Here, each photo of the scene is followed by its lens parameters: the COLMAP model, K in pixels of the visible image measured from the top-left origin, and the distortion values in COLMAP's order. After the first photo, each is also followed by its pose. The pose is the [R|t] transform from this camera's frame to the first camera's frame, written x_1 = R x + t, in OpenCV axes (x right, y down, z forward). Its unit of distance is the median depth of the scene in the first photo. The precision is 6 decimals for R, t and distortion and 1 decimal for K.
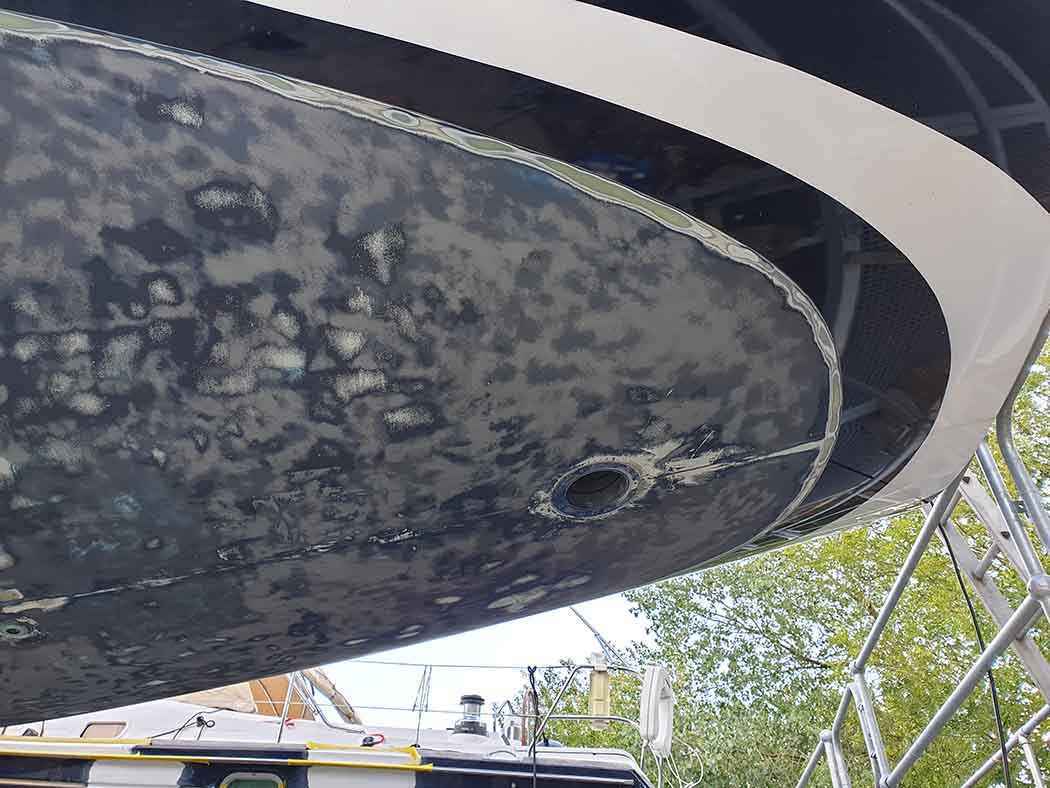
lens RADIAL K [[781.0, 0, 525.0], [0, 781.0, 394.0], [0, 0, 1]] dist [-0.006745, -0.003997]
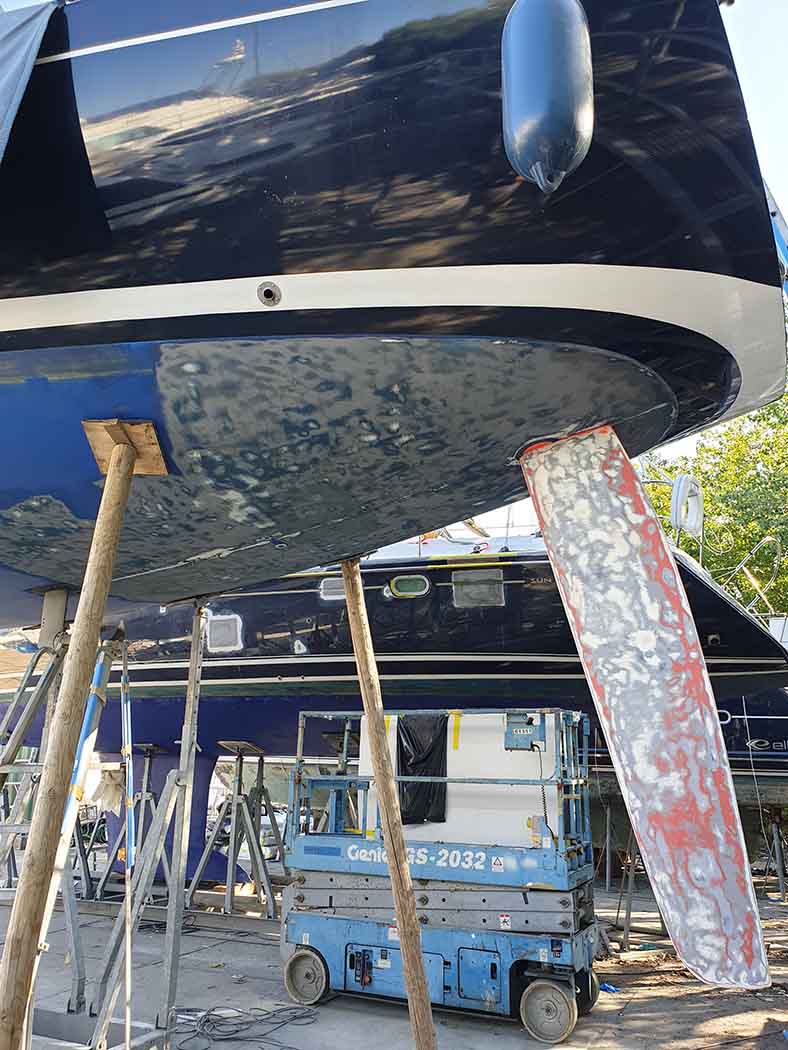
lens RADIAL K [[781.0, 0, 394.0], [0, 781.0, 525.0], [0, 0, 1]] dist [-0.006745, -0.003997]
pose [[0.939695, -0.103977, -0.325825, 0.441291], [0.231684, 0.894309, 0.382797, -0.636294], [0.251586, -0.435201, 0.864468, -0.970845]]
